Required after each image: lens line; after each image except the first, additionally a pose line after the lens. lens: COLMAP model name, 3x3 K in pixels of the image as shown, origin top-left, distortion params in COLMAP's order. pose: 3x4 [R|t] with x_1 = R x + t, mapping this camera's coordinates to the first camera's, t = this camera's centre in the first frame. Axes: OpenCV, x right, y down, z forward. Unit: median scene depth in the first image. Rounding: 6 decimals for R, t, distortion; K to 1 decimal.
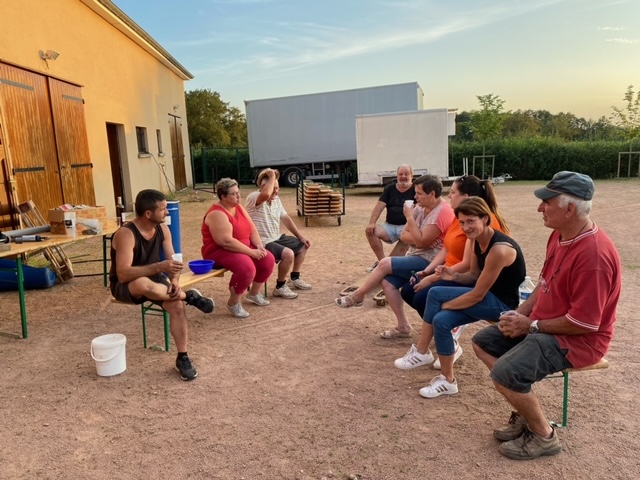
lens RADIAL K [[477.3, 0, 331.5], [0, 477.3, 237.7], [0, 0, 1]] dist [0.028038, -0.028684]
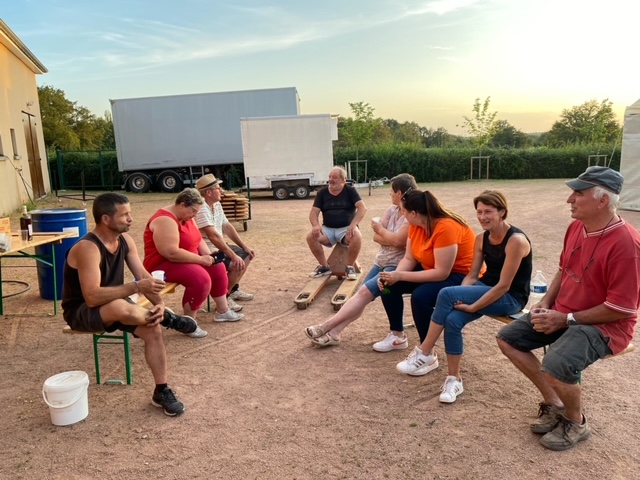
lens RADIAL K [[477.3, 0, 331.5], [0, 477.3, 237.7], [0, 0, 1]] dist [0.028038, -0.028684]
pose [[0.964399, -0.041738, 0.261137, -0.171709], [0.044141, 0.999020, -0.003342, -0.003156], [-0.260742, 0.014750, 0.965296, 0.070141]]
